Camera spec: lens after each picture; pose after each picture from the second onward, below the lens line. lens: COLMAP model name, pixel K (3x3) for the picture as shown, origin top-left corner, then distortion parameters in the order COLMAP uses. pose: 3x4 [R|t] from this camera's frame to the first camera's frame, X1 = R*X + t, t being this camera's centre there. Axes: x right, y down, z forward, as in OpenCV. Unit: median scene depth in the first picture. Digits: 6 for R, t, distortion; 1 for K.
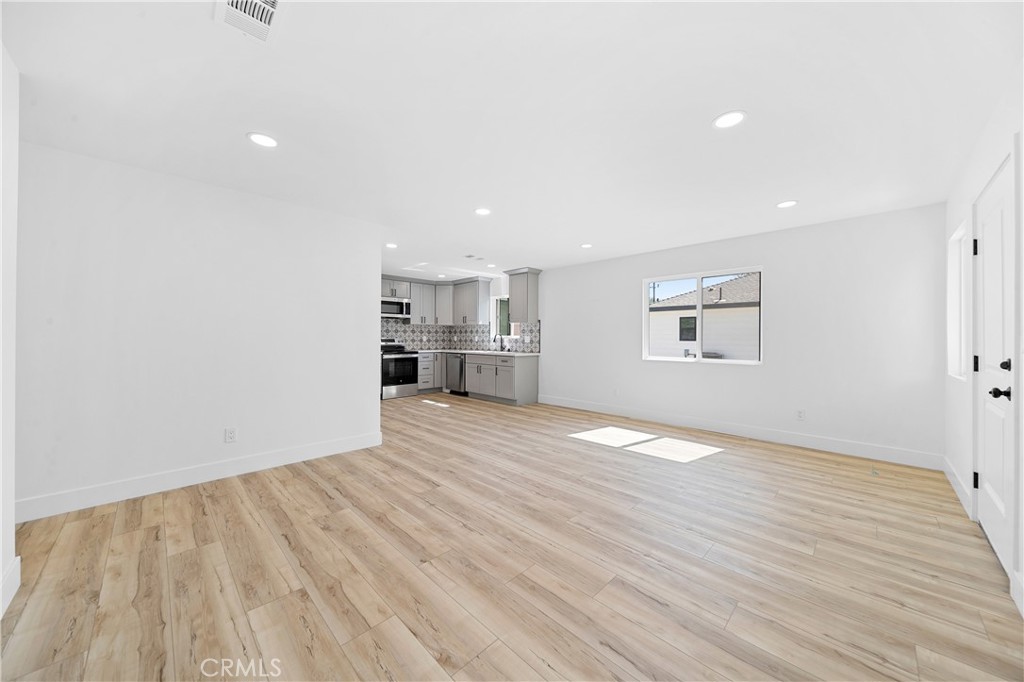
lens RADIAL K [[360.9, 0, 511.6], [0, 360.9, 337.0], [0, 0, 1]] dist [-0.002808, -0.000121]
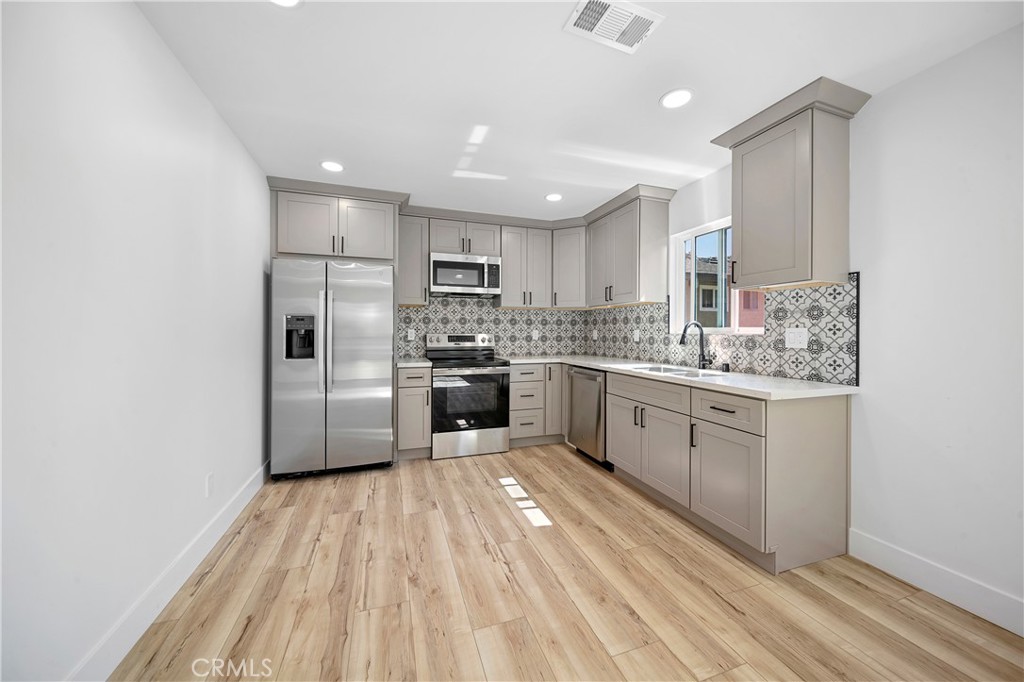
lens RADIAL K [[360.9, 0, 519.6], [0, 360.9, 331.4], [0, 0, 1]] dist [-0.002808, -0.000121]
pose [[0.903970, -0.002006, -0.427592, -0.038068], [0.001382, 0.999997, -0.001770, 0.000500], [0.427595, 0.001009, 0.903970, 0.550961]]
